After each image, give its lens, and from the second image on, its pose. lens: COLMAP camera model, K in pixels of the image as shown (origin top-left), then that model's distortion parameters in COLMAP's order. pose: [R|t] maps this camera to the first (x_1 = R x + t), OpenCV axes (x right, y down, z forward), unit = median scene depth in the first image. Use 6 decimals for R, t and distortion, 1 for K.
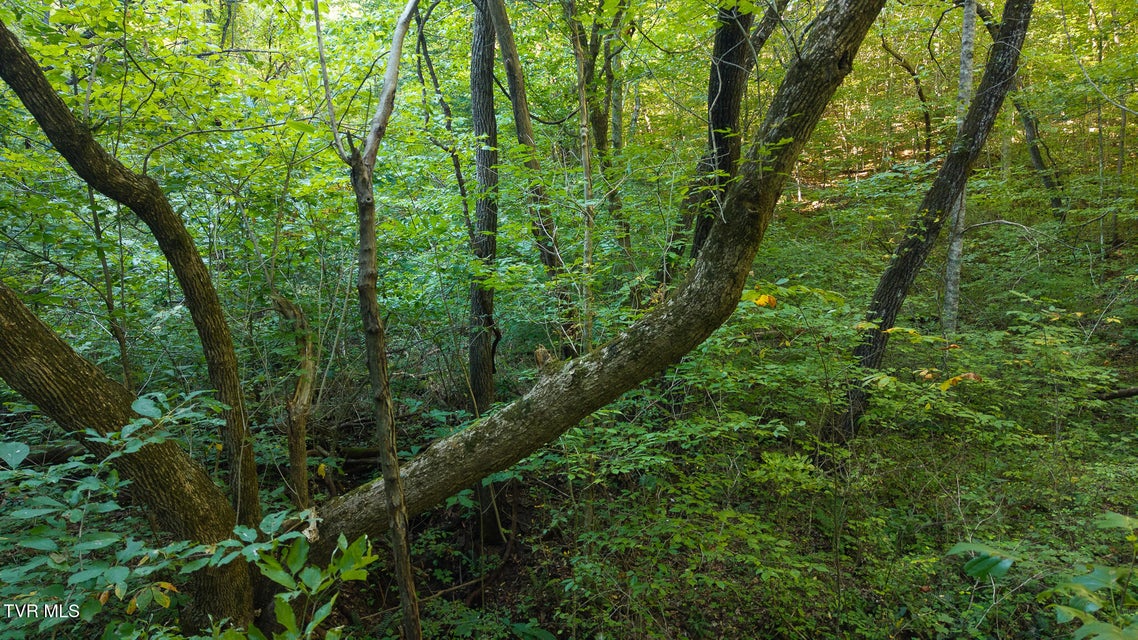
lens RADIAL K [[773.7, 0, 569.0], [0, 773.7, 320.0], [0, 0, 1]] dist [0.029094, 0.001311]
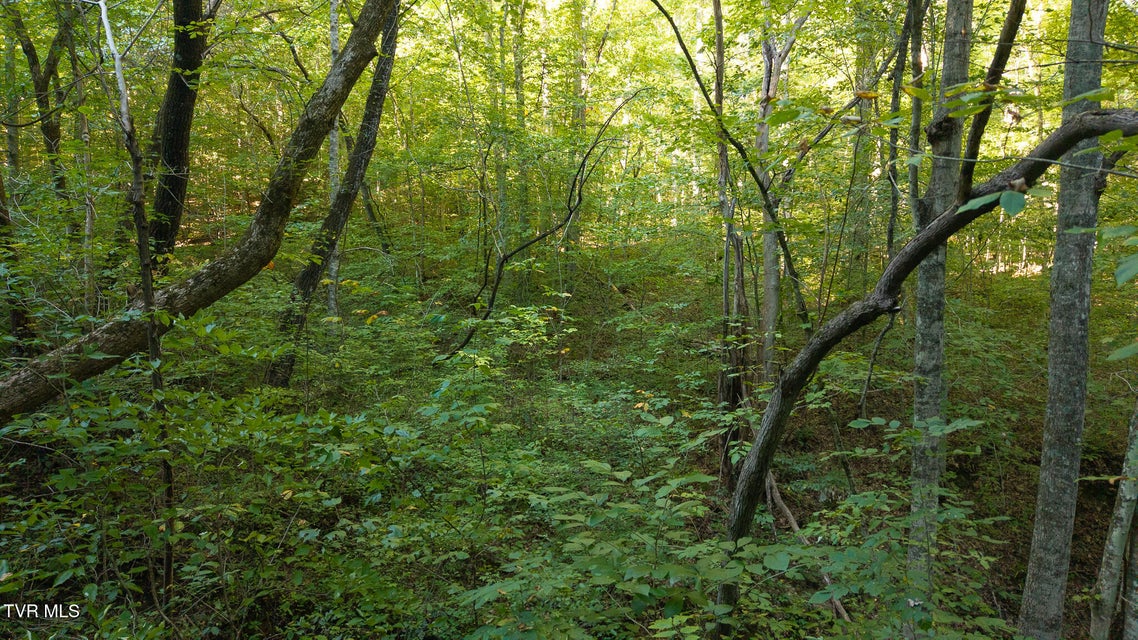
lens RADIAL K [[773.7, 0, 569.0], [0, 773.7, 320.0], [0, 0, 1]] dist [0.029094, 0.001311]
pose [[0.692459, -0.022103, 0.721119, -0.564280], [0.073486, 0.996493, -0.040022, 0.240078], [-0.717705, 0.080706, 0.691654, -0.625913]]
